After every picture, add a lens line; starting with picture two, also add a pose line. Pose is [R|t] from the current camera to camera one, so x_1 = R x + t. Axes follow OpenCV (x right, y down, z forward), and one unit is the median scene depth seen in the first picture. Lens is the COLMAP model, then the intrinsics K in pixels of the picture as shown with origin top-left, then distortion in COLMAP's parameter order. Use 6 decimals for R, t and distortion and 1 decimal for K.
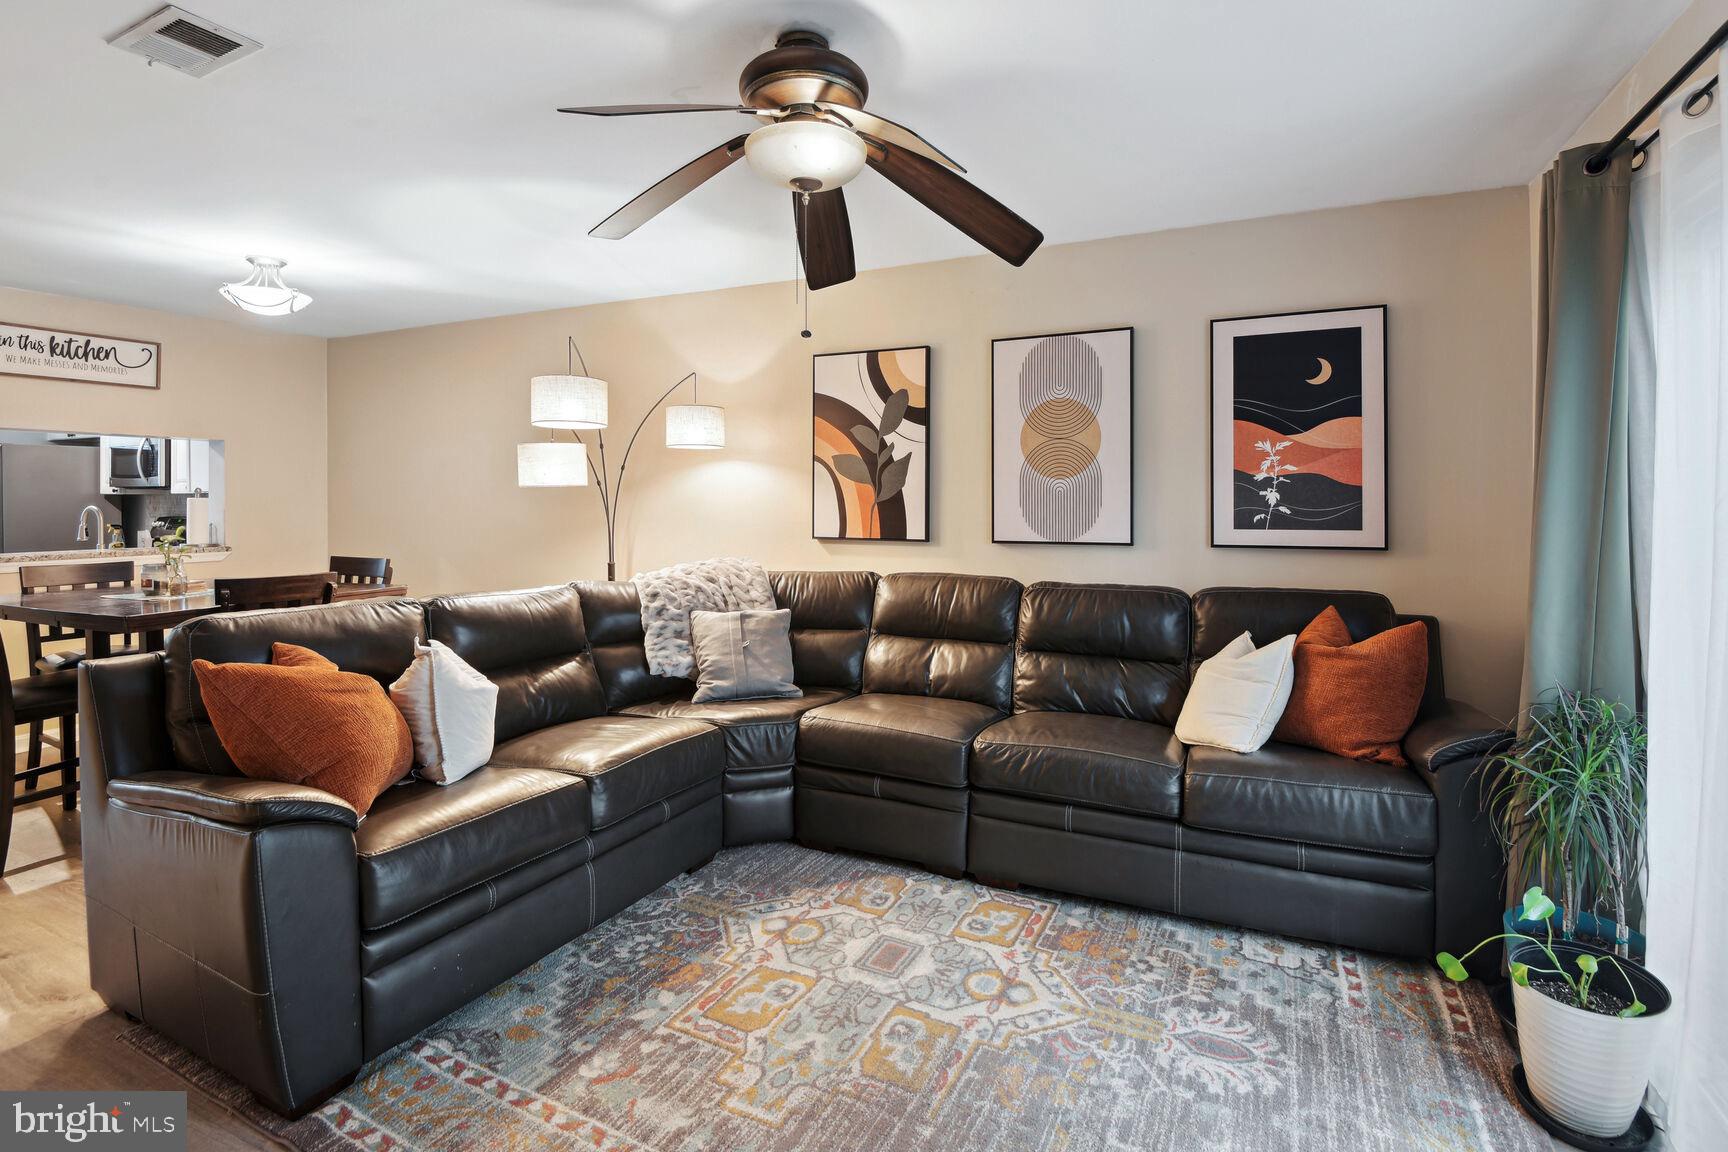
lens RADIAL K [[816.6, 0, 868.6], [0, 816.6, 514.6], [0, 0, 1]] dist [0.008124, -0.002214]
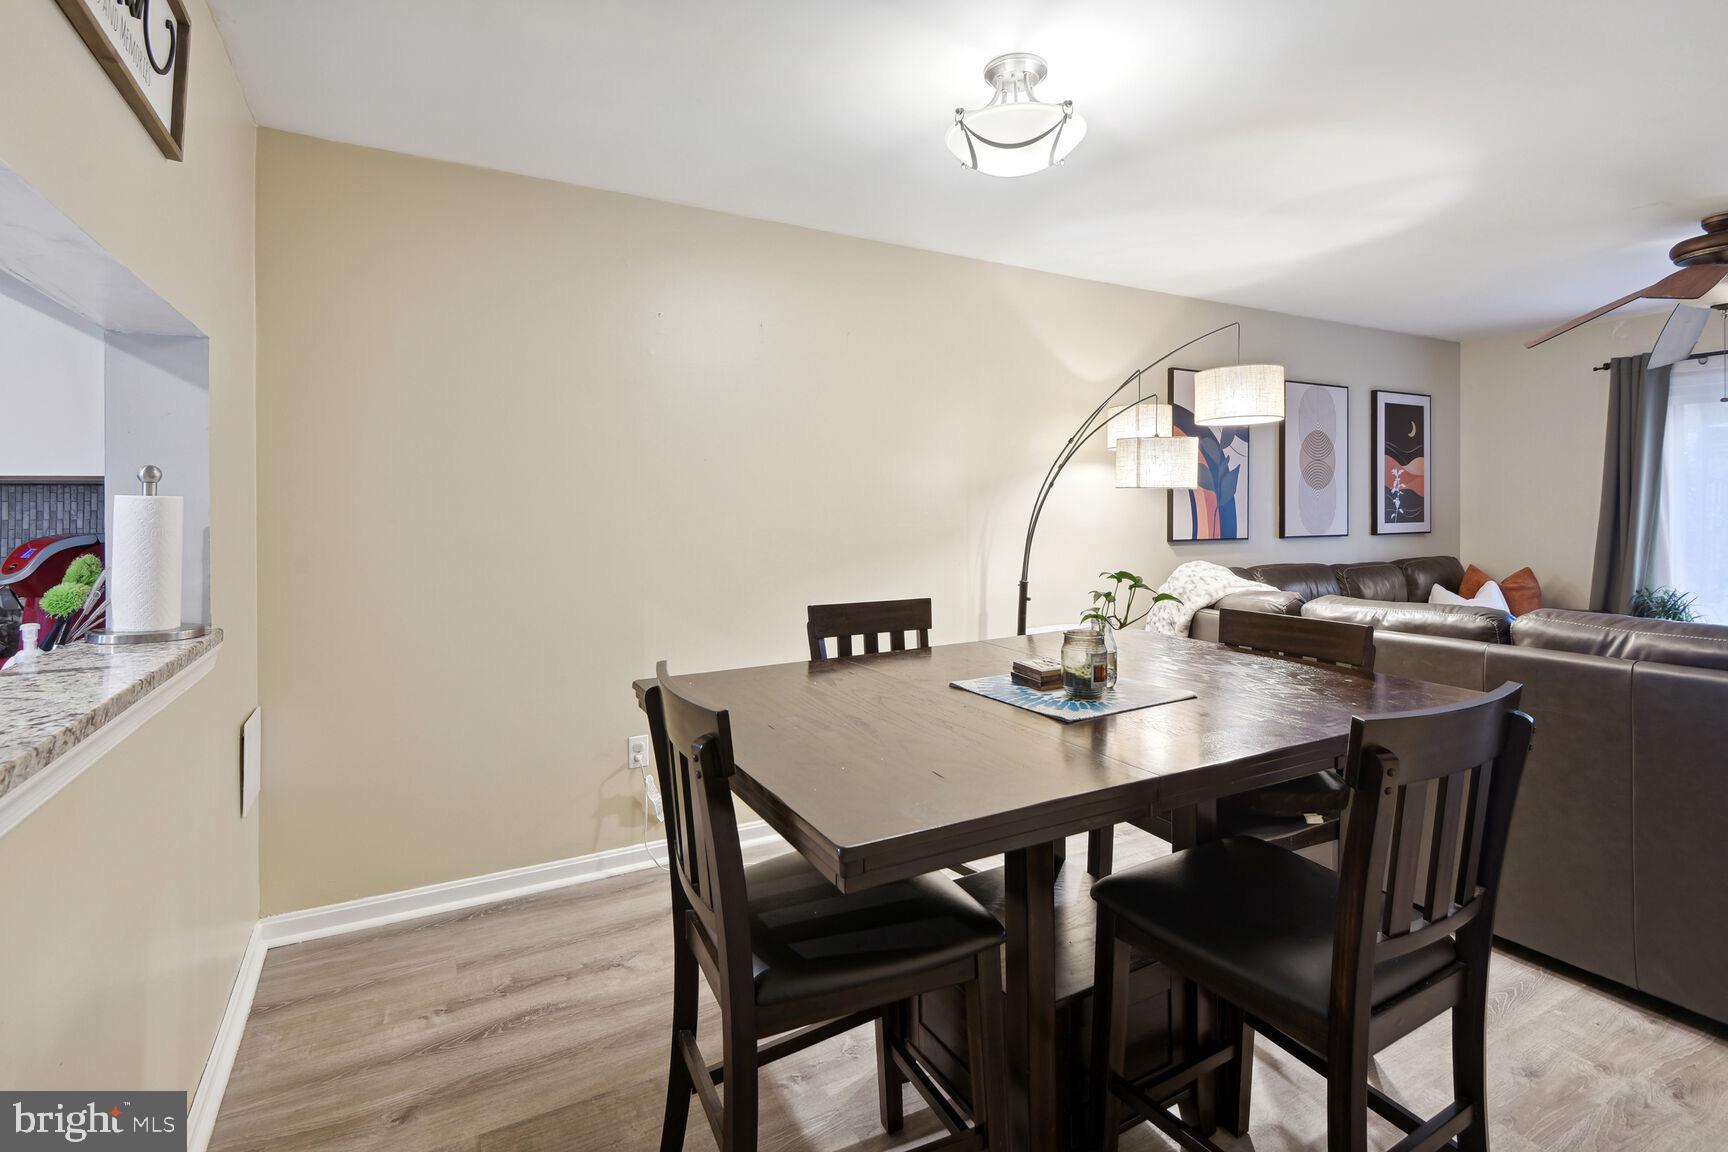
lens RADIAL K [[816.6, 0, 890.3], [0, 816.6, 518.0], [0, 0, 1]] dist [0.008124, -0.002214]
pose [[0.596533, -0.012508, 0.802491, -1.494626], [0.016063, 0.999864, 0.003644, -0.014391], [-0.802428, 0.010717, 0.596653, 0.874121]]
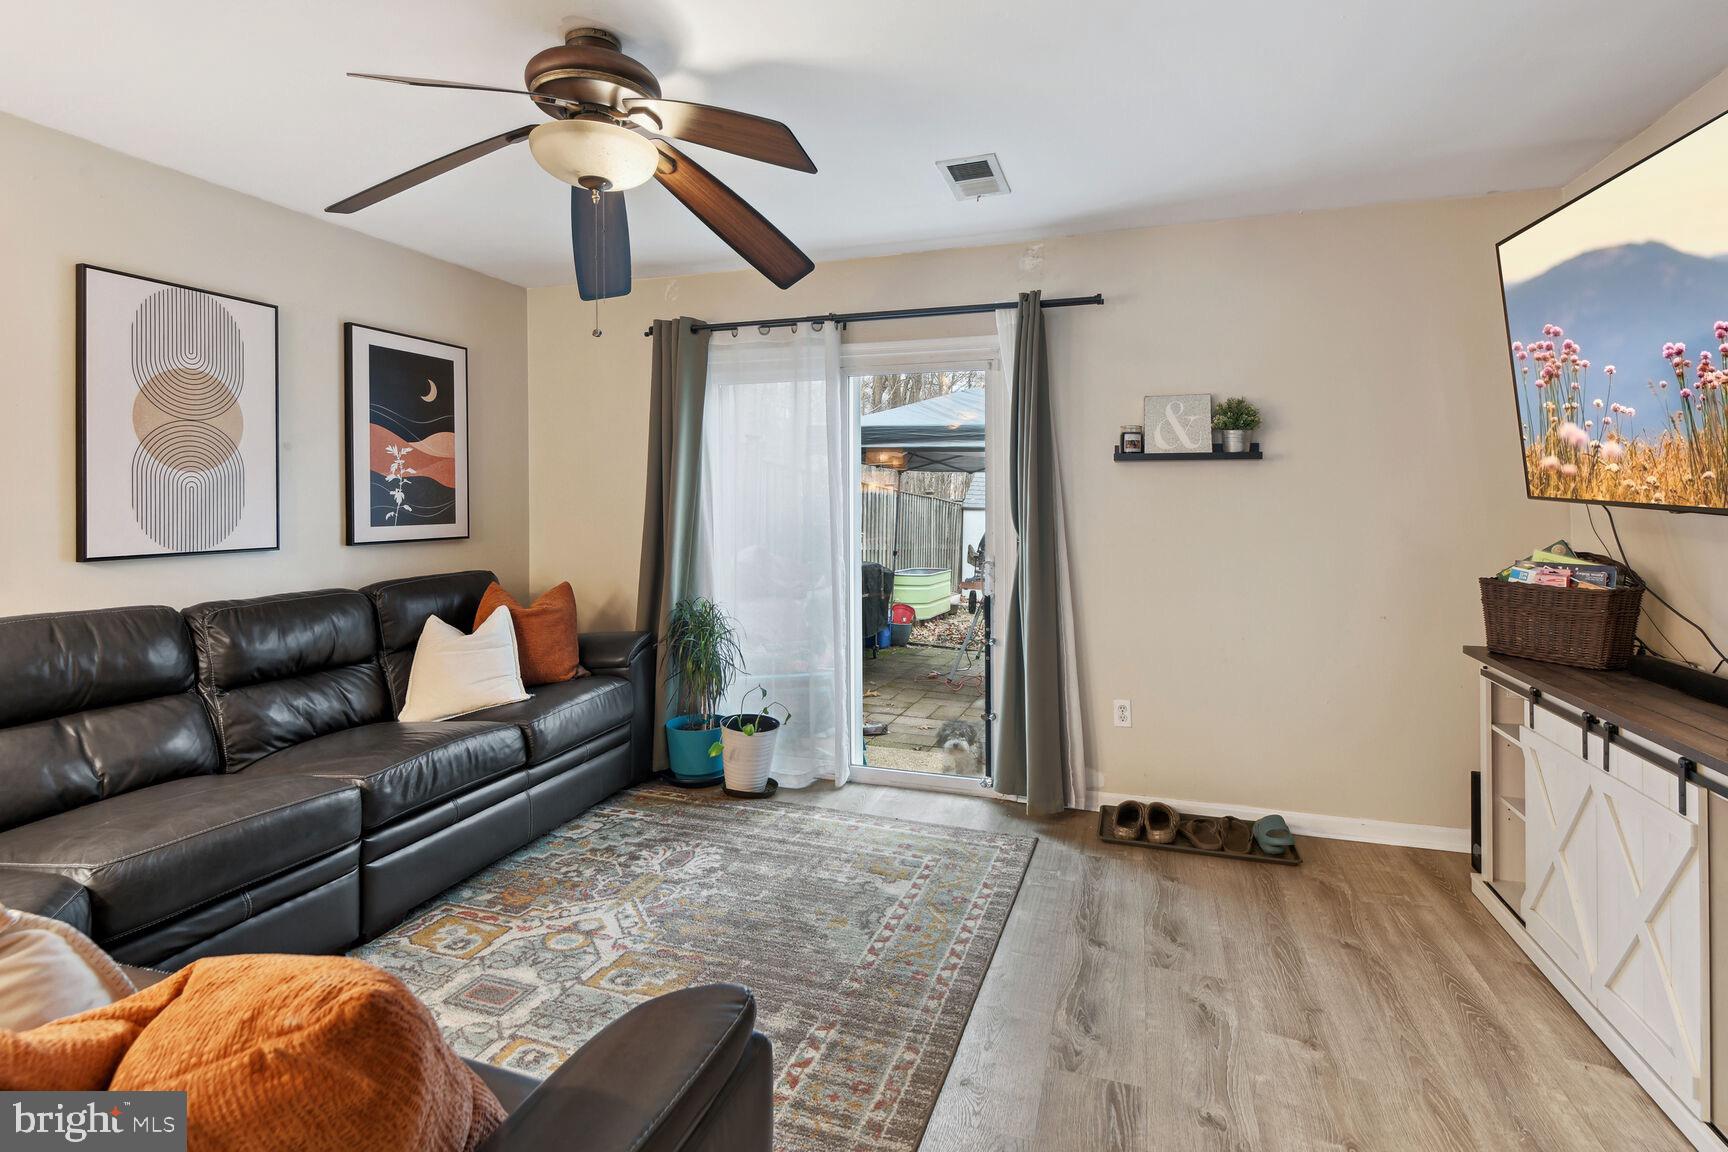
lens RADIAL K [[816.6, 0, 866.6], [0, 816.6, 498.1], [0, 0, 1]] dist [0.008124, -0.002214]
pose [[-0.103401, 0.004234, 0.994631, -0.709184], [0.017987, 0.999835, -0.002386, -0.005431], [-0.994477, 0.017644, -0.103460, 0.504916]]
